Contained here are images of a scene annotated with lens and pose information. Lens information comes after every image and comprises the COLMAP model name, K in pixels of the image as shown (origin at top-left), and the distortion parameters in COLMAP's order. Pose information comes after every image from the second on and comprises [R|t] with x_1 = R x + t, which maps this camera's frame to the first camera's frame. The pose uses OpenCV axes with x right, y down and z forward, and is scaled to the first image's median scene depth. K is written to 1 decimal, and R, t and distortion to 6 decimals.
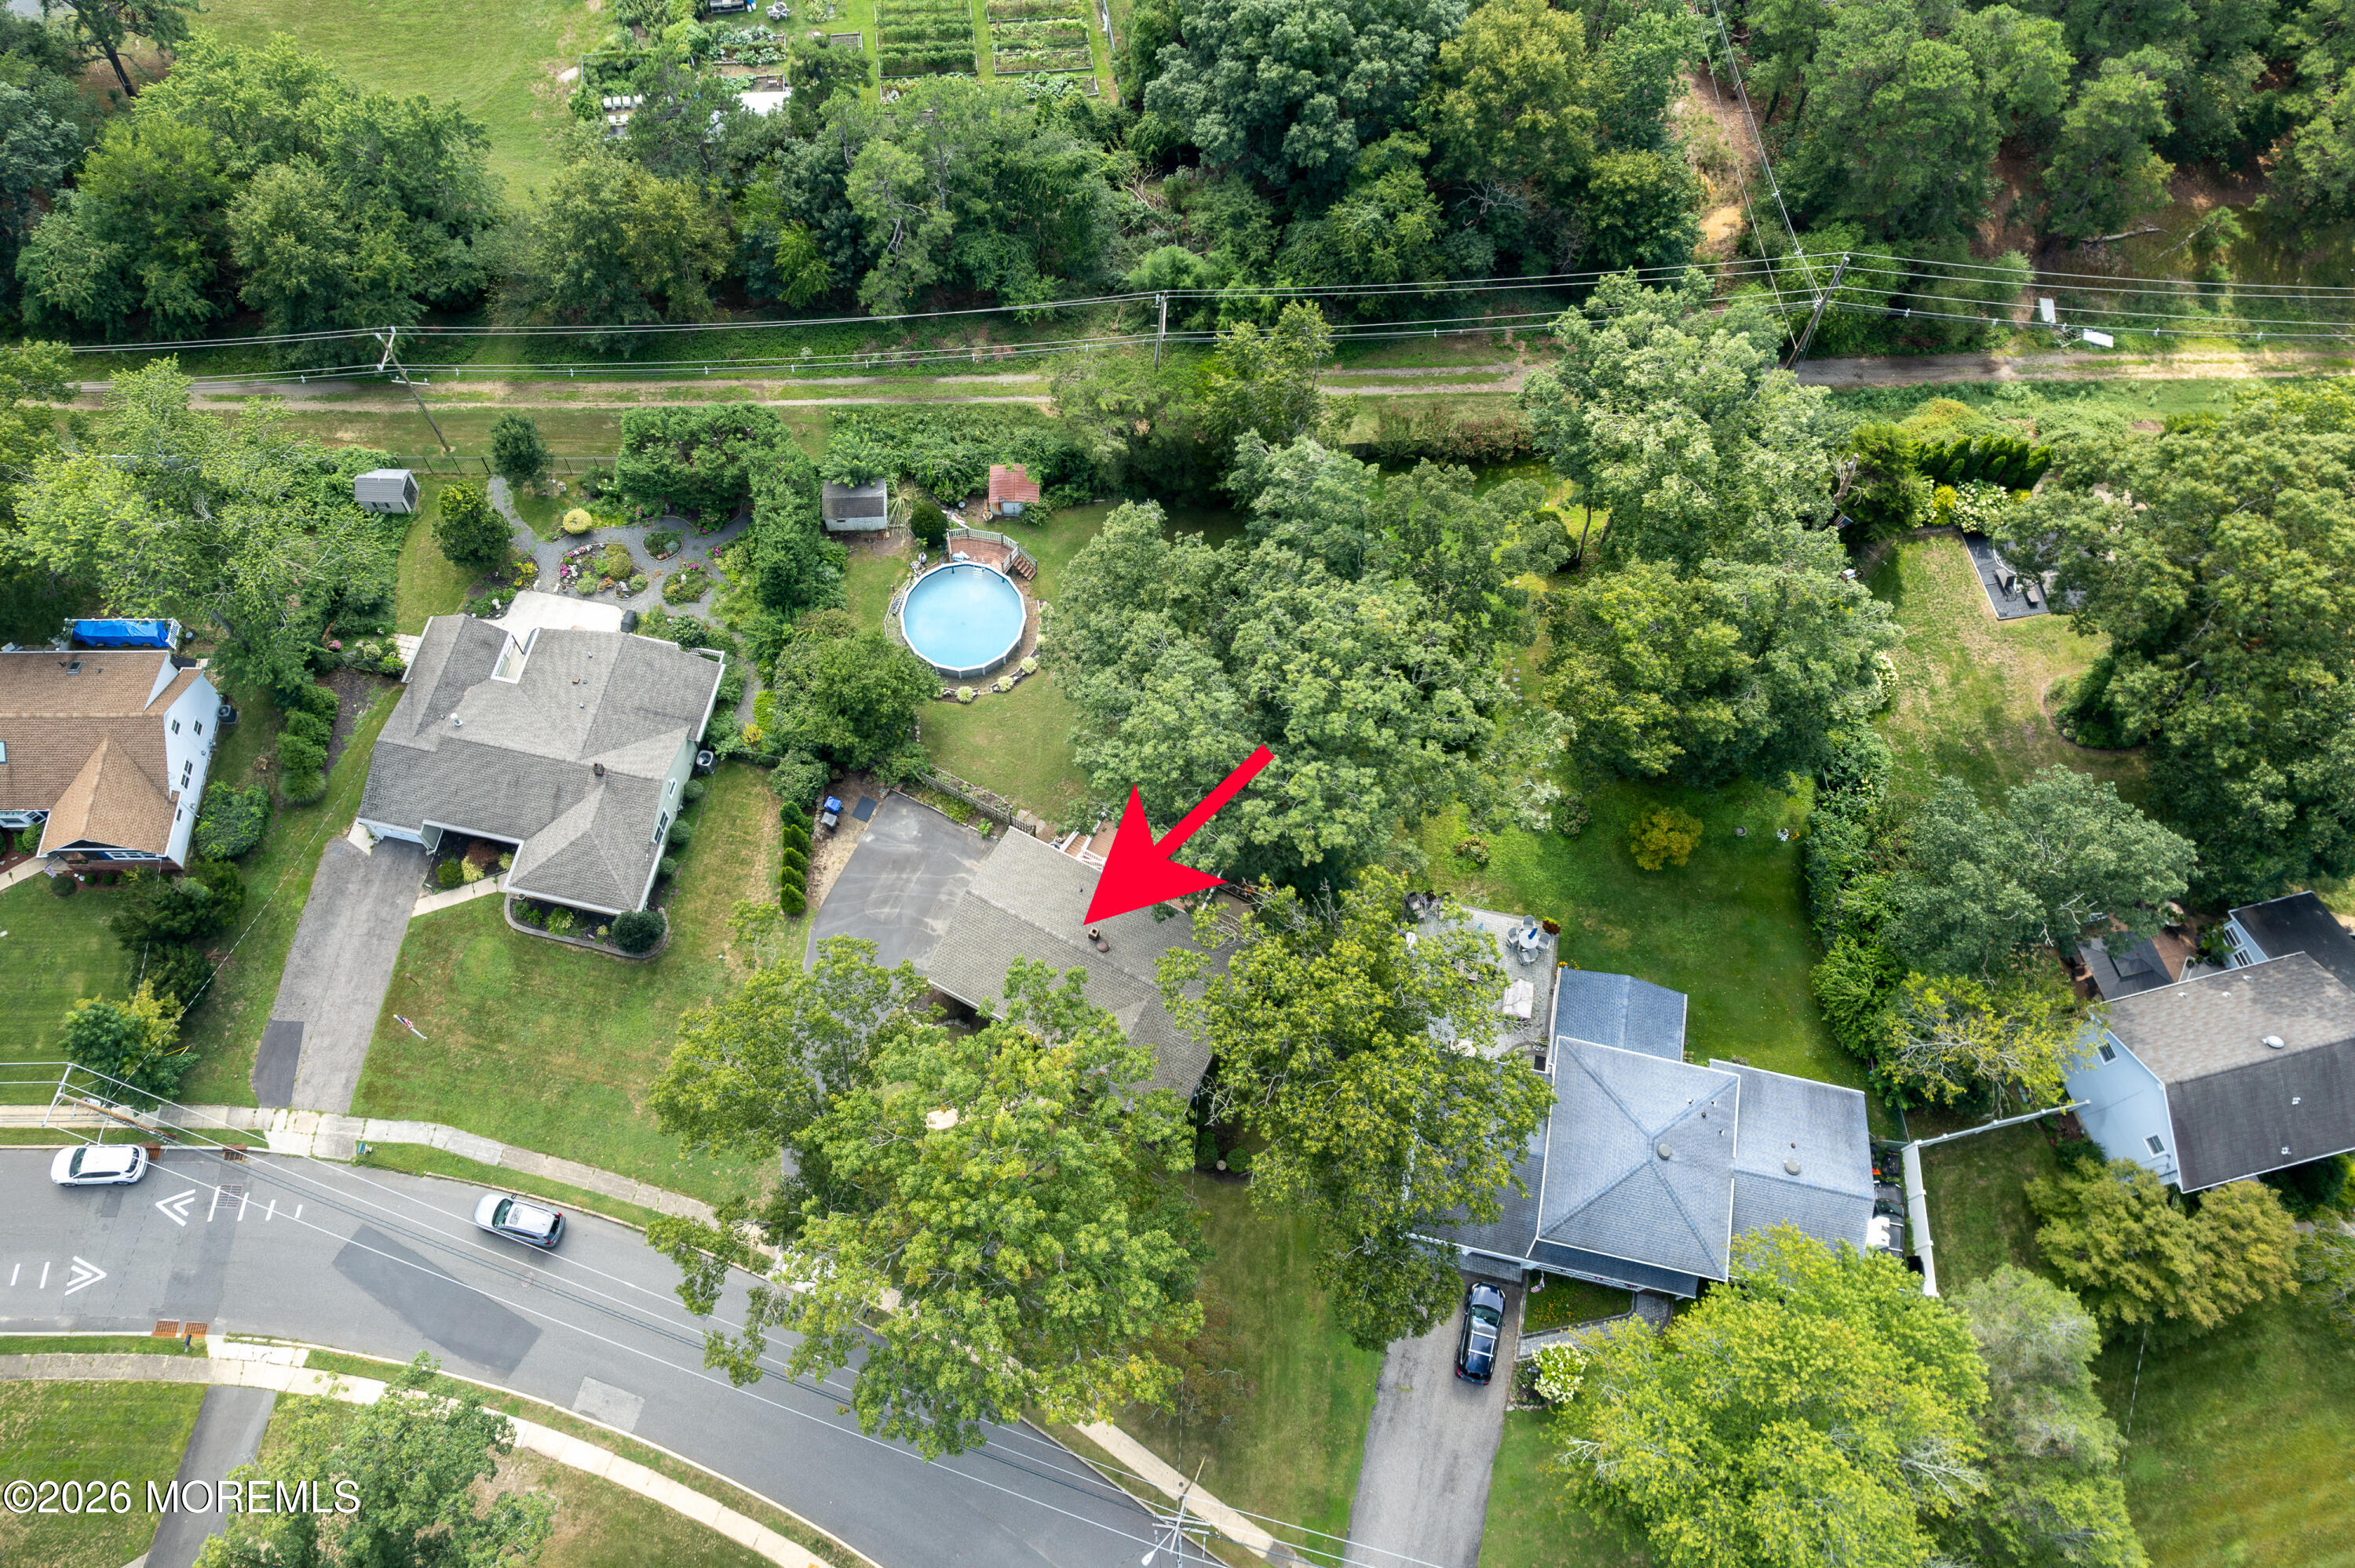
lens RADIAL K [[1529.6, 0, 1167.3], [0, 1529.6, 710.4], [0, 0, 1]] dist [-0.019500, -0.003210]
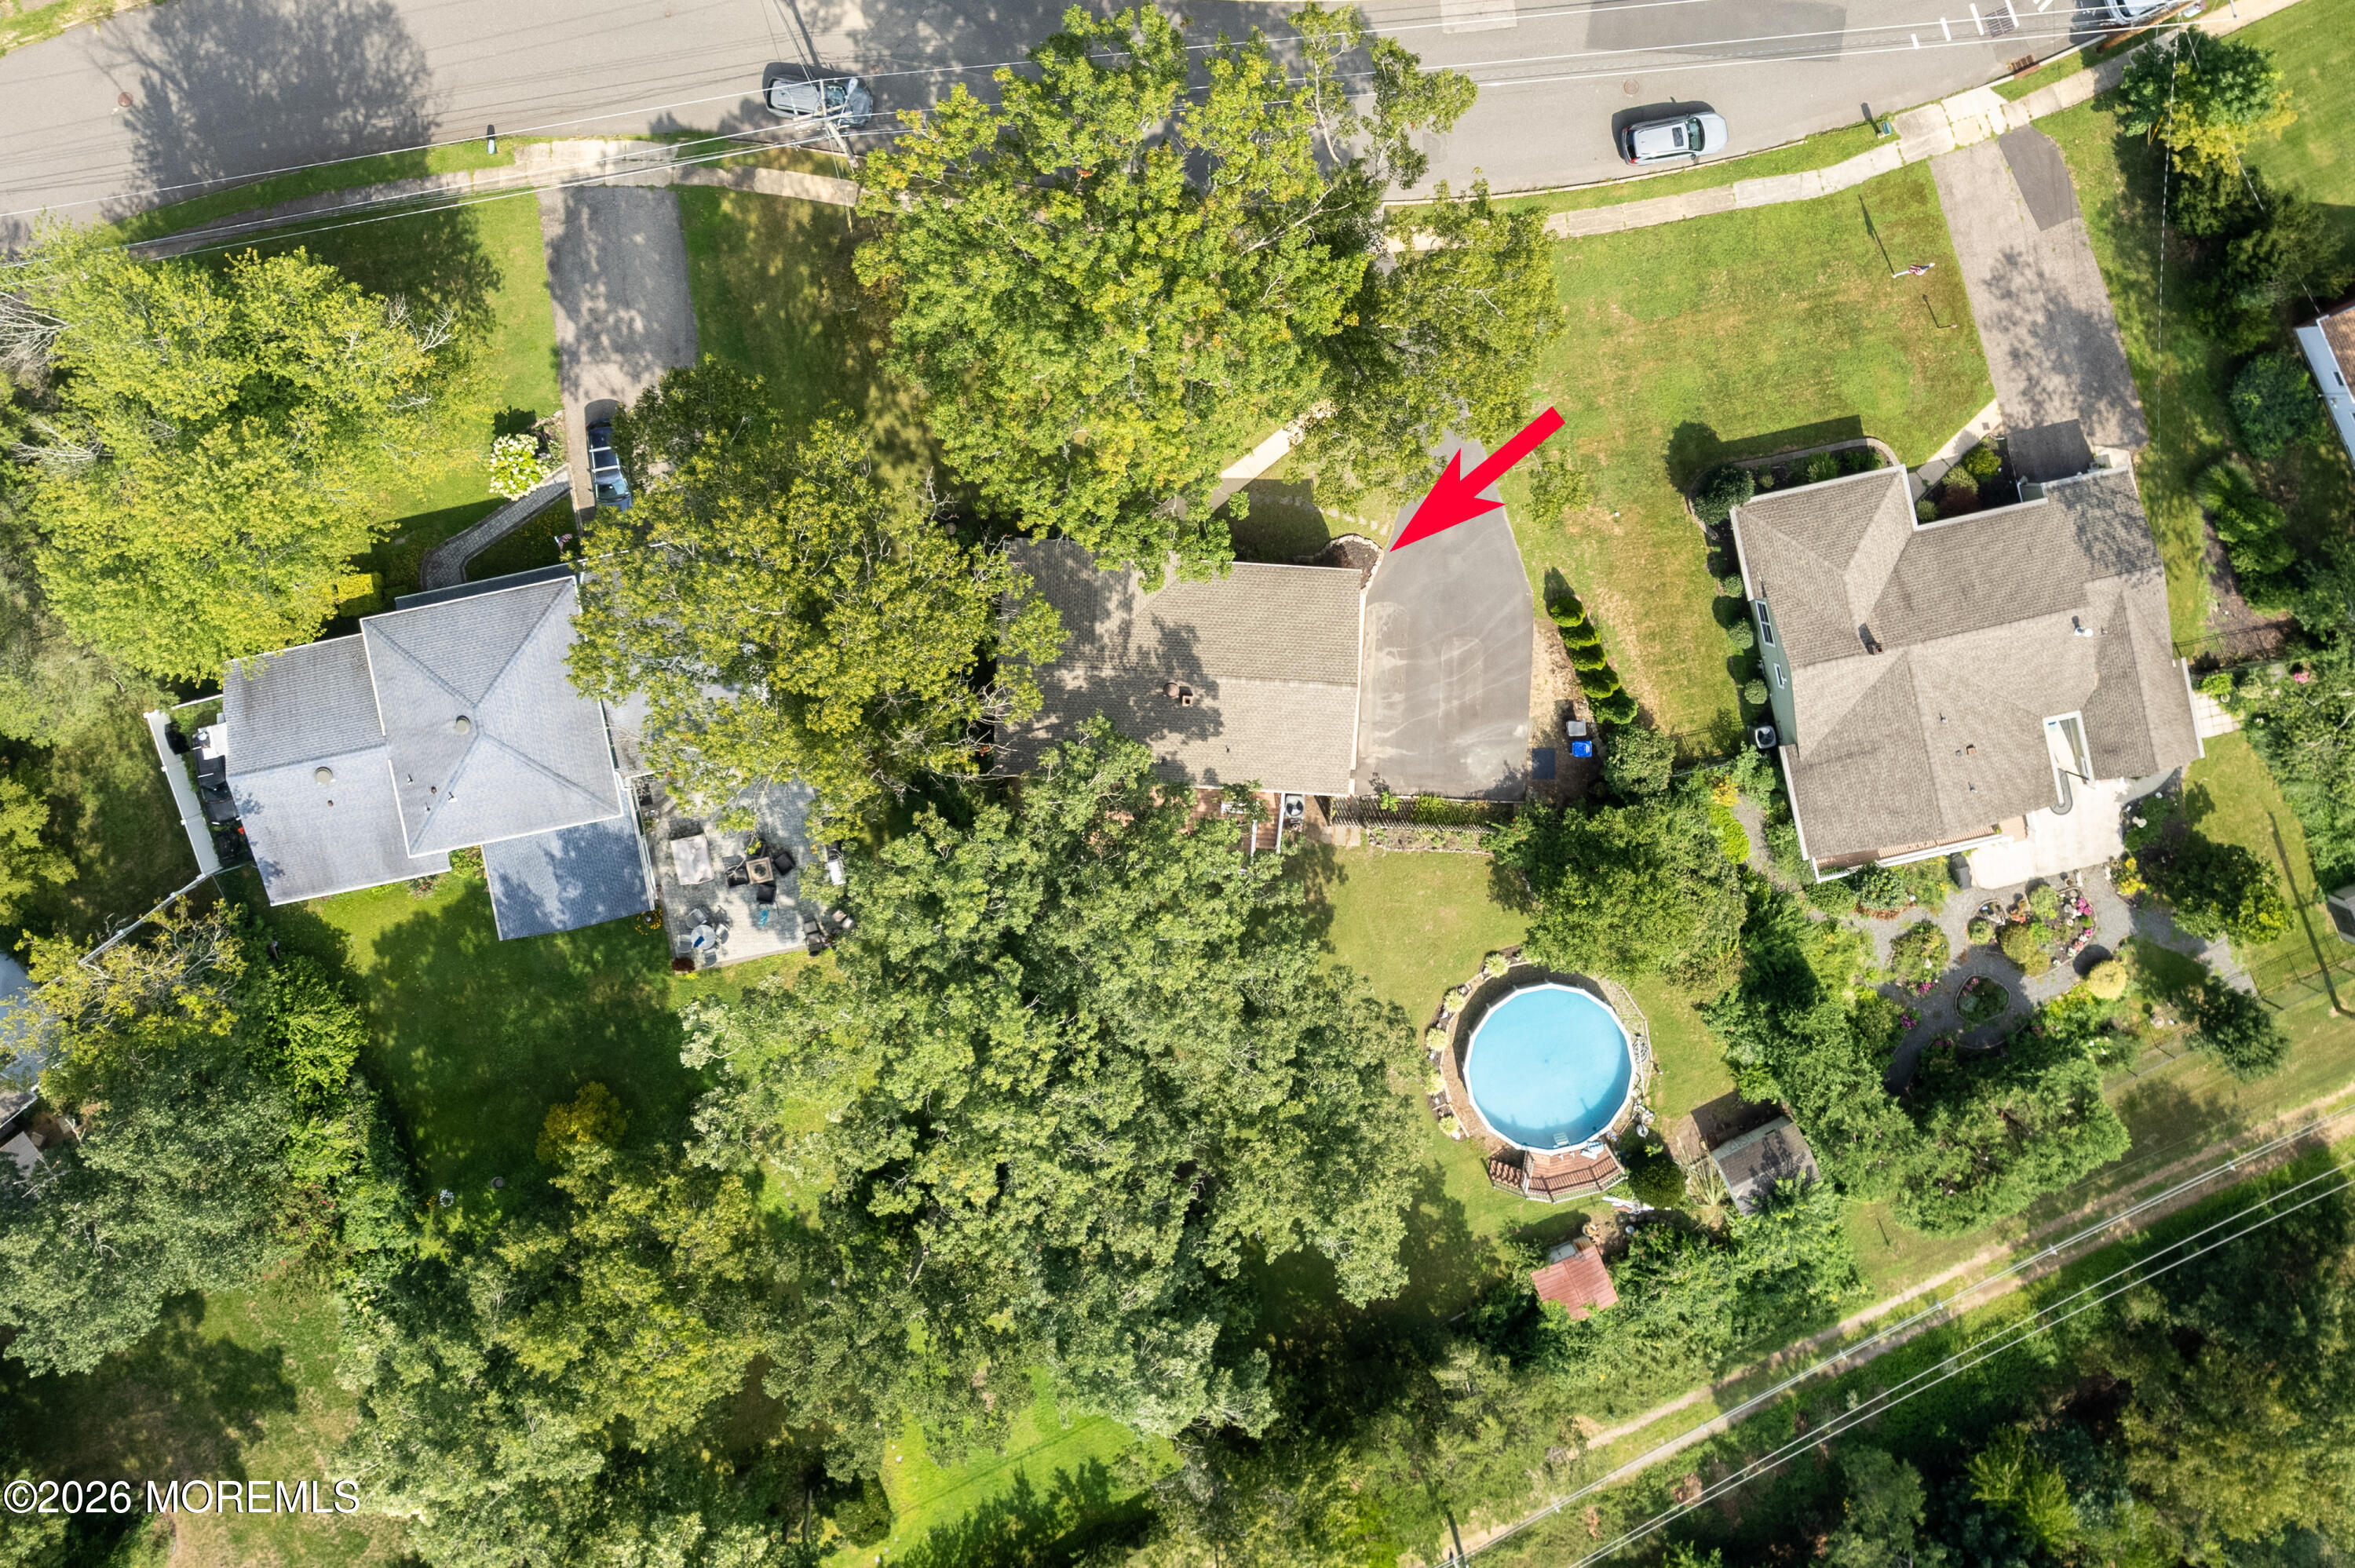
lens RADIAL K [[1866.0, 0, 1179.8], [0, 1866.0, 784.0], [0, 0, 1]] dist [-0.022646, -0.006405]
pose [[-0.921885, 0.387443, 0.003889, -0.029704], [-0.354367, -0.847157, 0.395916, -0.263966], [0.156690, 0.363611, 0.918279, 0.116224]]
